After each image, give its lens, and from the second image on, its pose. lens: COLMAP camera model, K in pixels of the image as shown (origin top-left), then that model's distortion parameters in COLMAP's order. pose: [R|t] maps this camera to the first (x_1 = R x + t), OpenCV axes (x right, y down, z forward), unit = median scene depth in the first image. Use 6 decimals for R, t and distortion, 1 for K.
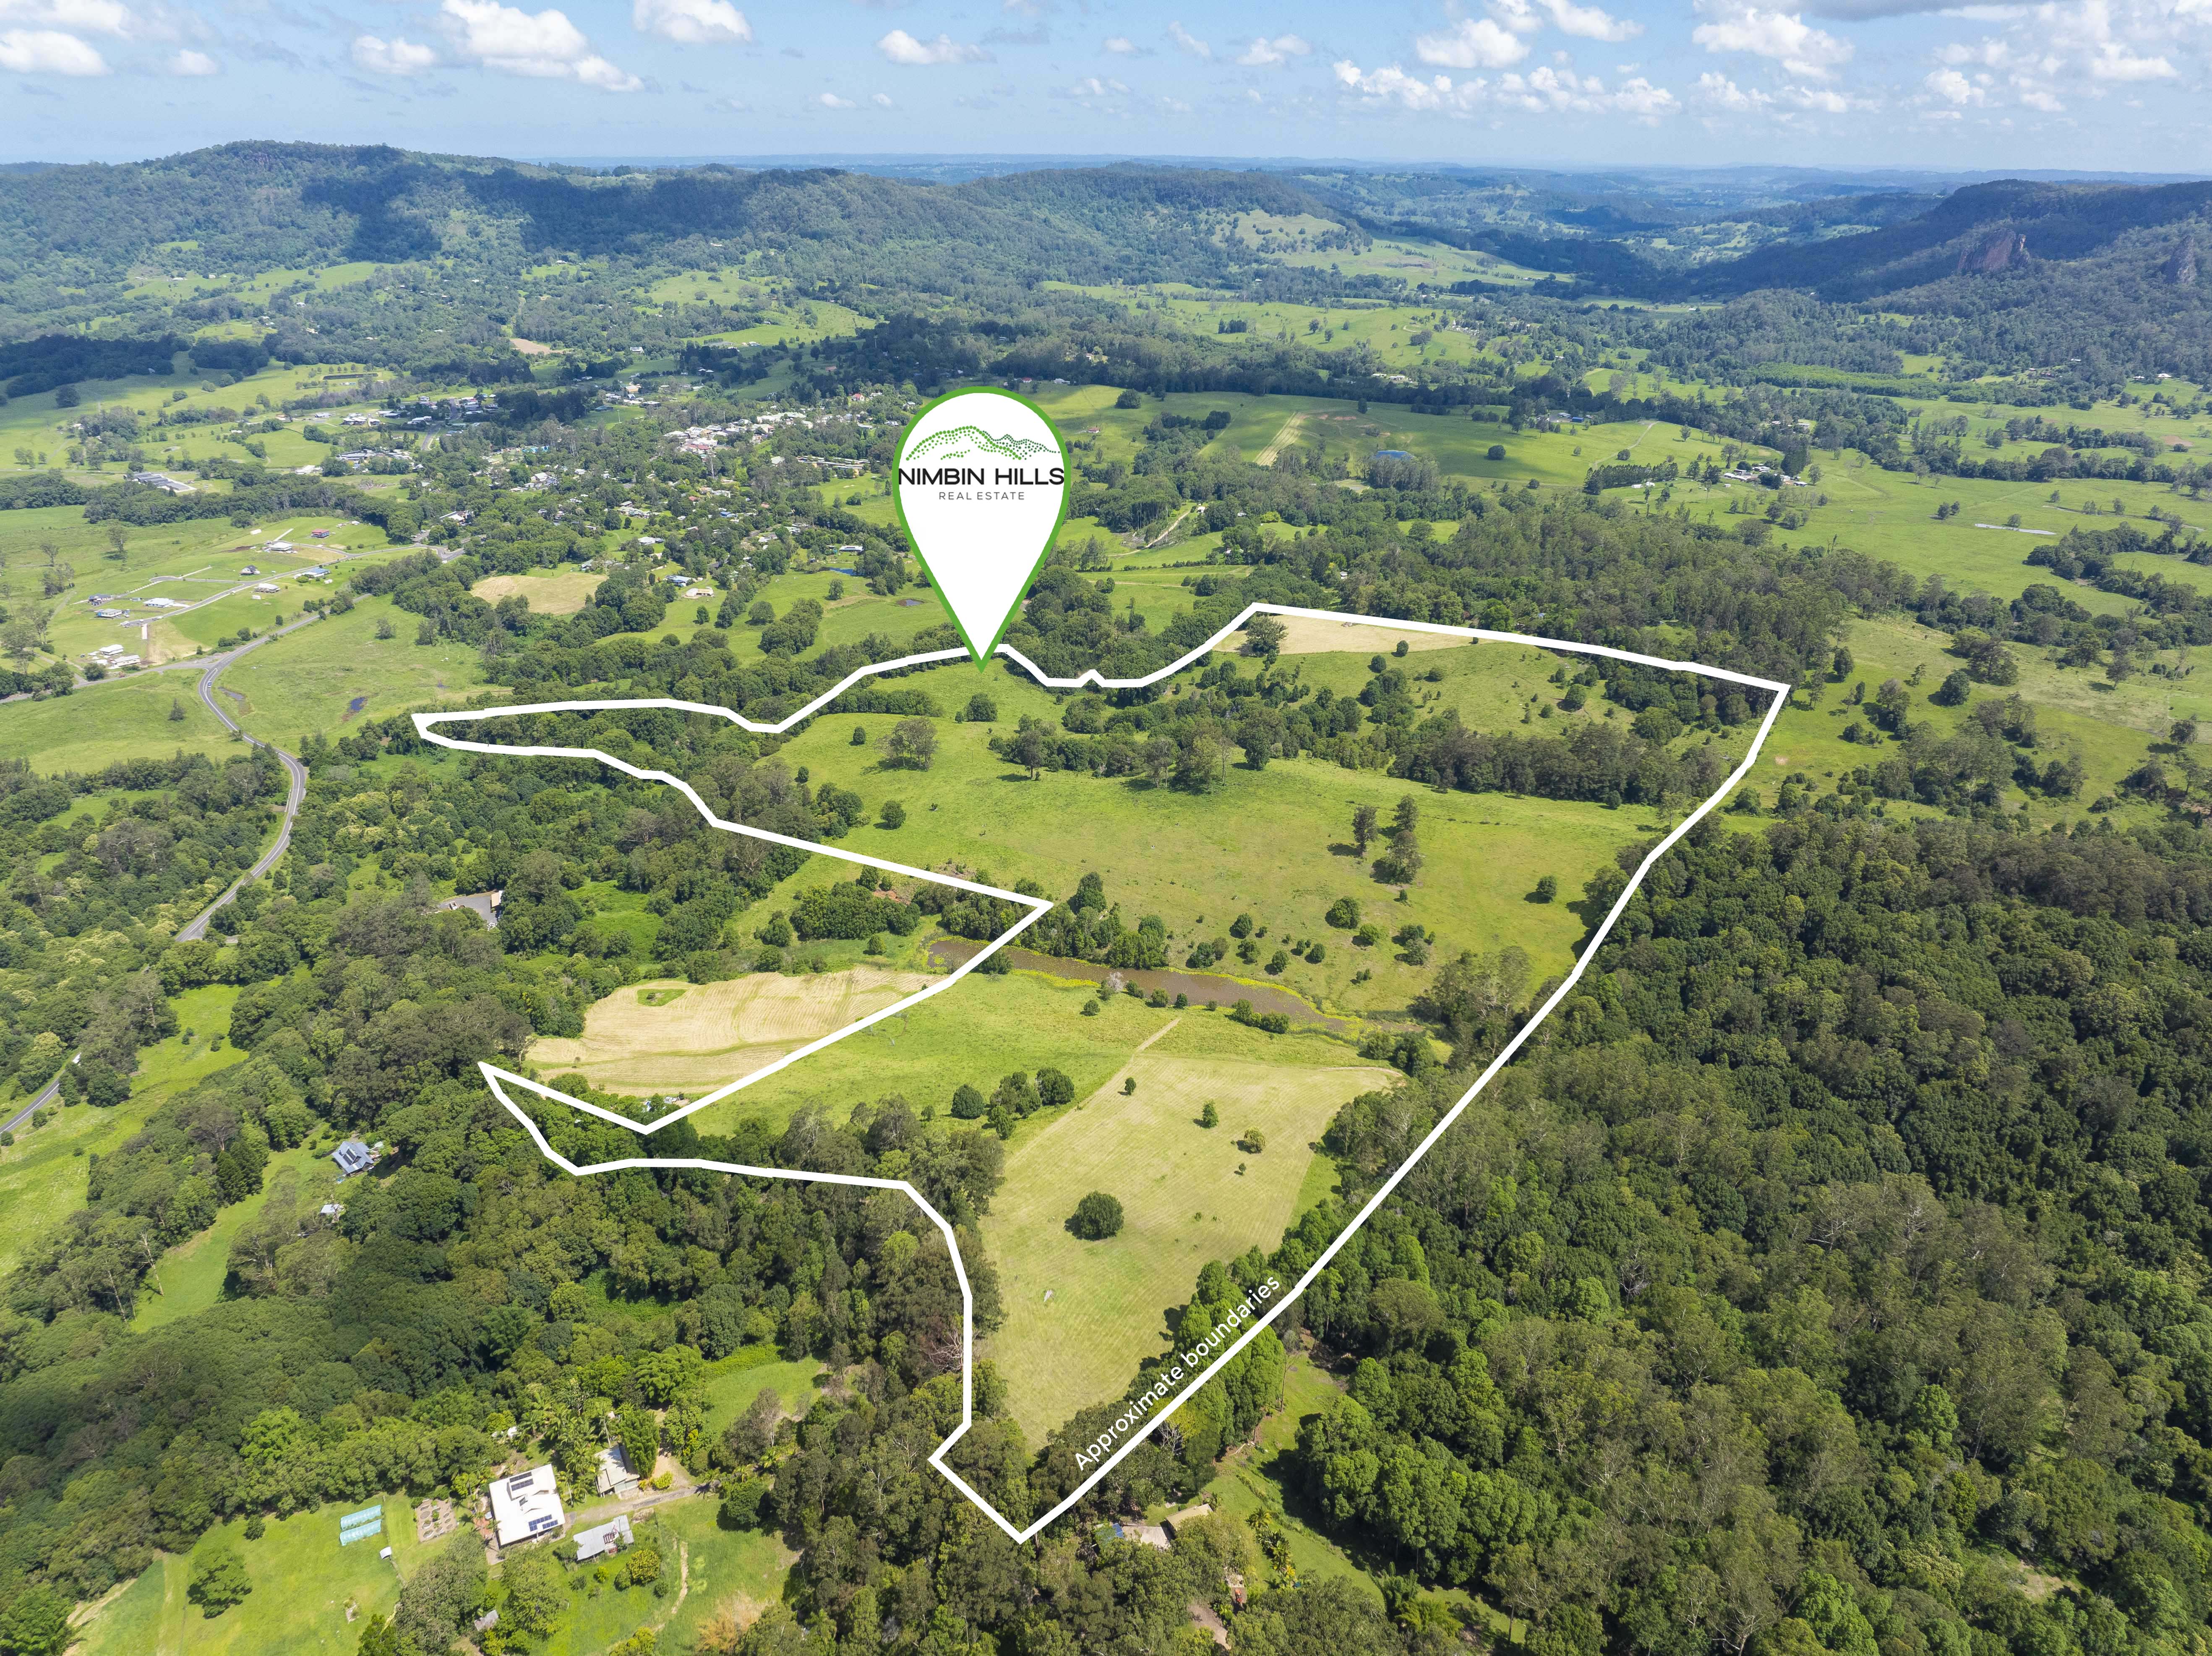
lens RADIAL K [[1553.1, 0, 1107.6], [0, 1553.1, 830.7], [0, 0, 1]] dist [-0.035726, -0.007050]
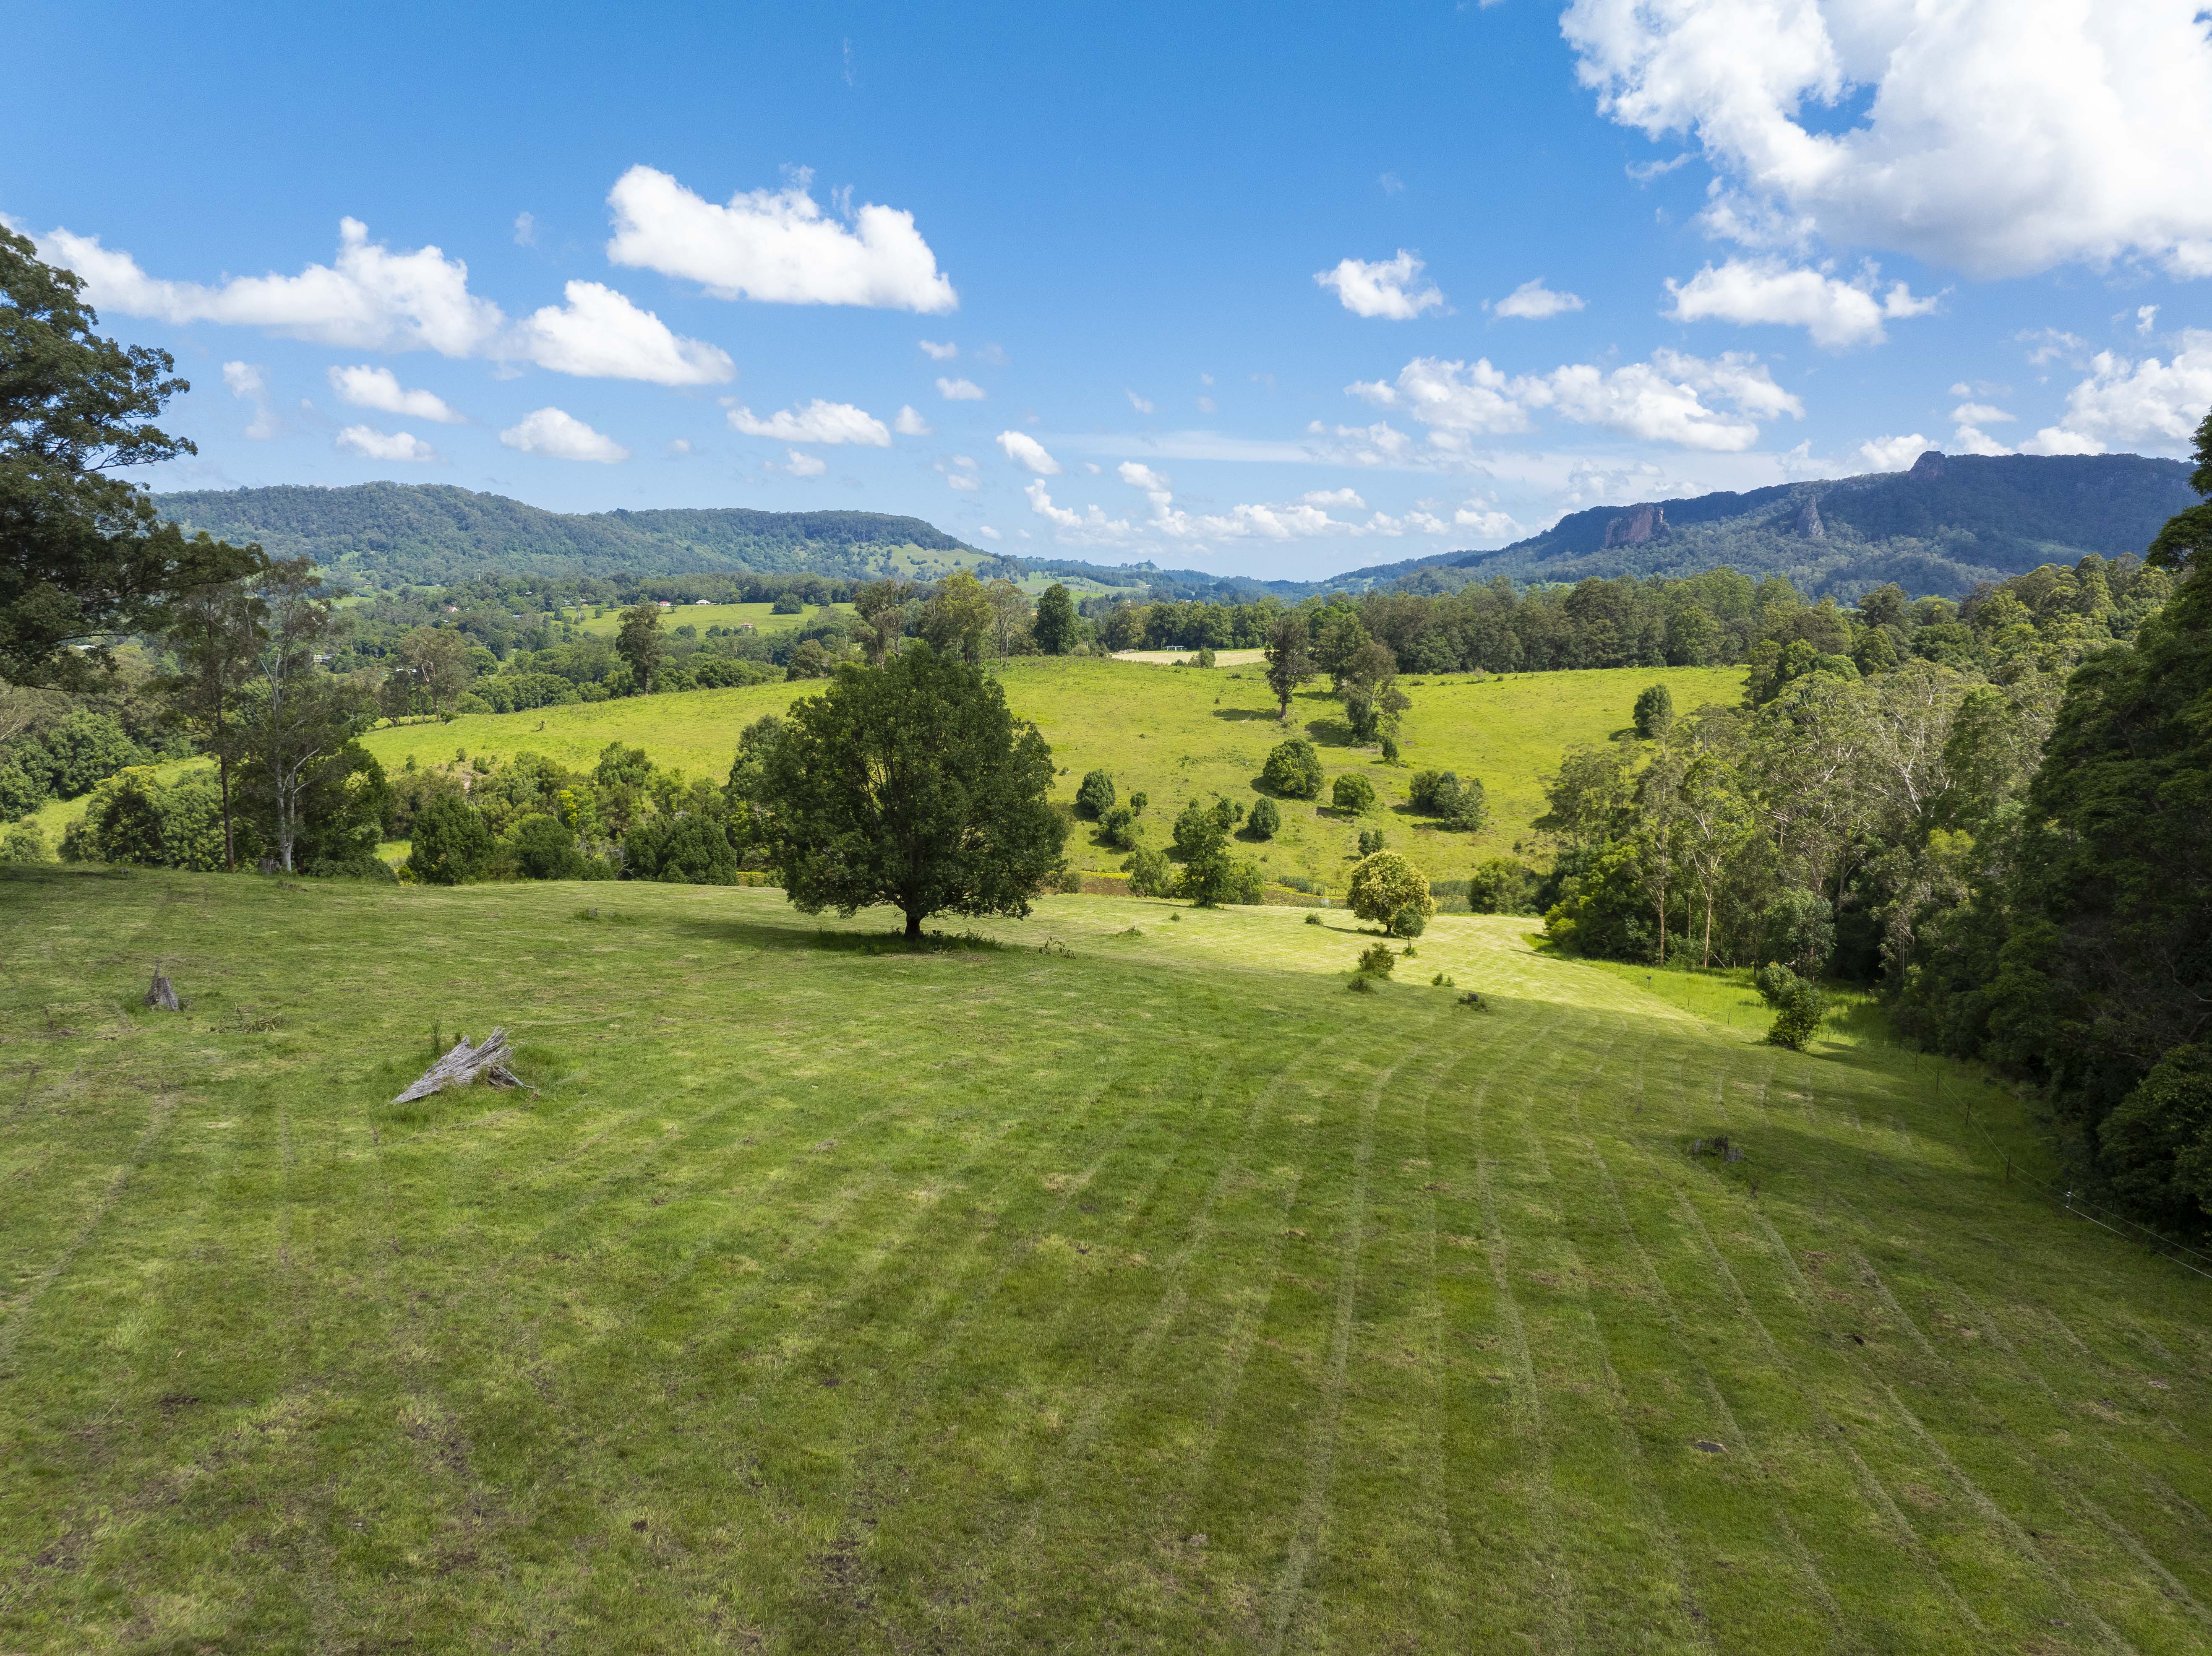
lens RADIAL K [[1553.1, 0, 1108.9], [0, 1553.1, 822.6], [0, 0, 1]] dist [-0.035726, -0.007050]
pose [[0.975115, -0.034617, 0.218978, -0.009592], [0.091426, 0.962624, -0.254944, 0.140074], [-0.201968, 0.268620, 0.941834, 0.406623]]
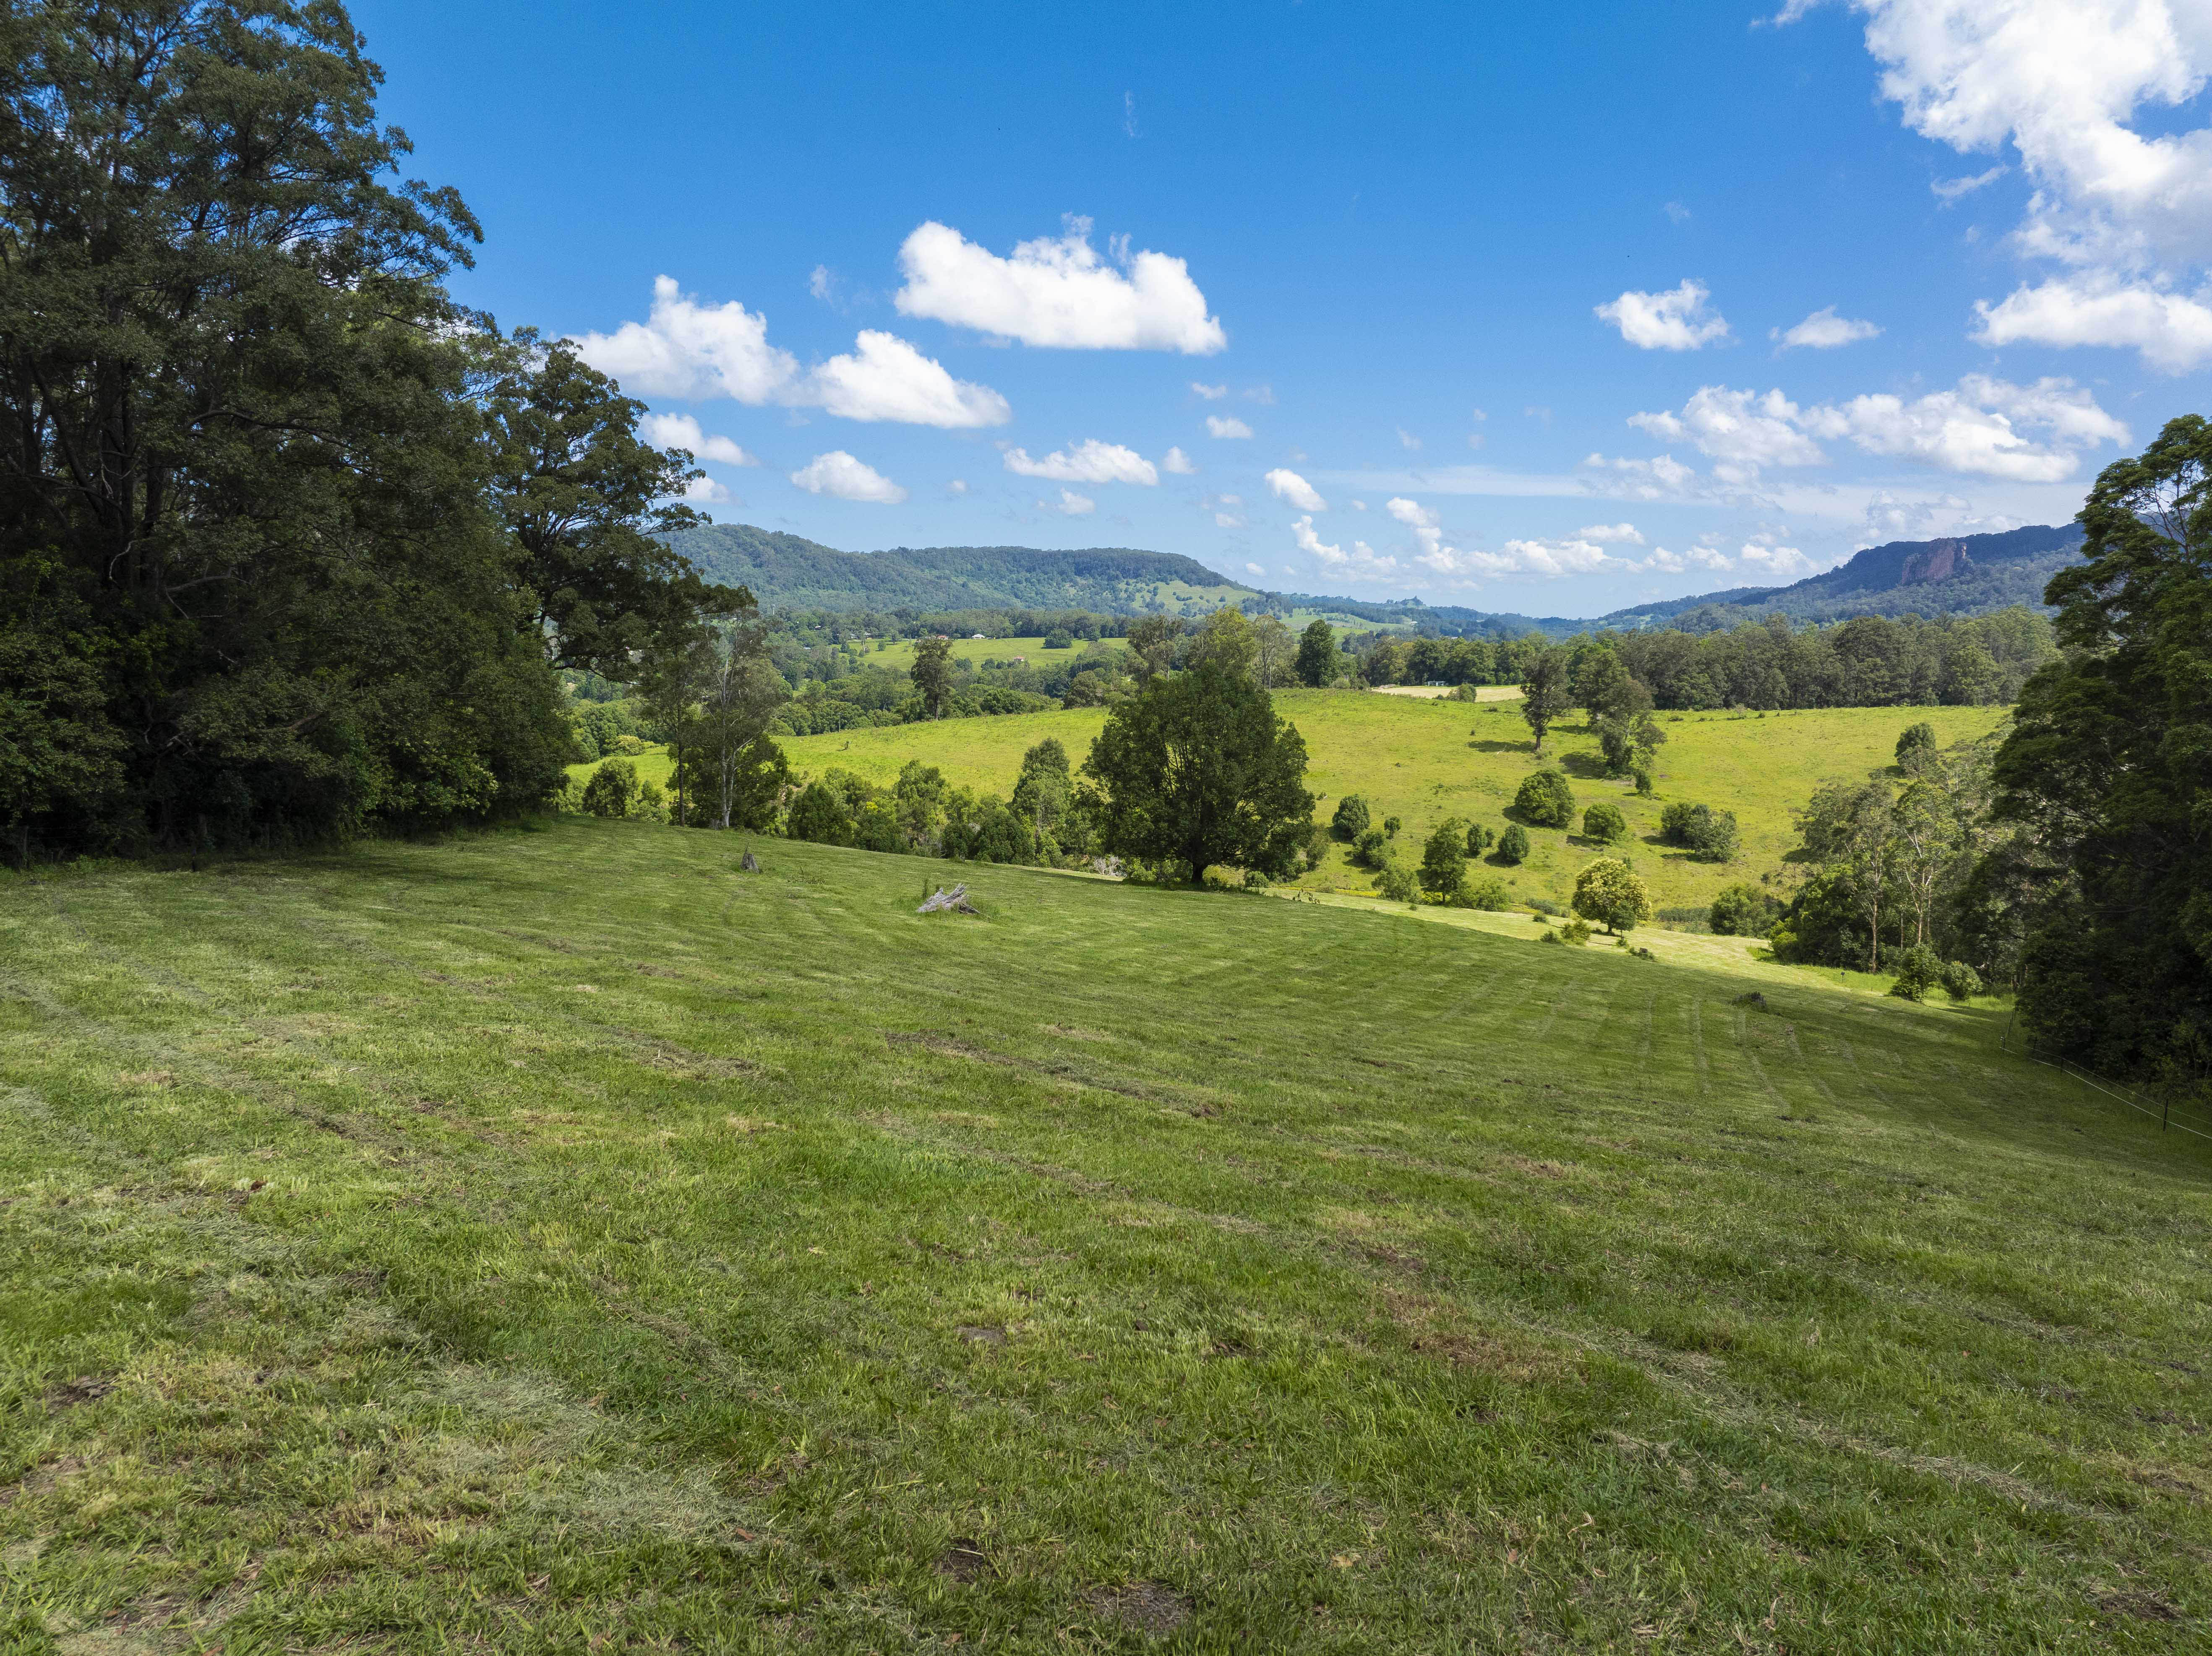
lens RADIAL K [[1553.1, 0, 1105.8], [0, 1553.1, 820.7], [0, 0, 1]] dist [-0.035726, -0.007050]
pose [[0.998570, -0.005455, 0.053188, -0.013829], [0.020548, 0.957536, -0.287580, 0.150307], [-0.049361, 0.288262, 0.956278, 0.384326]]
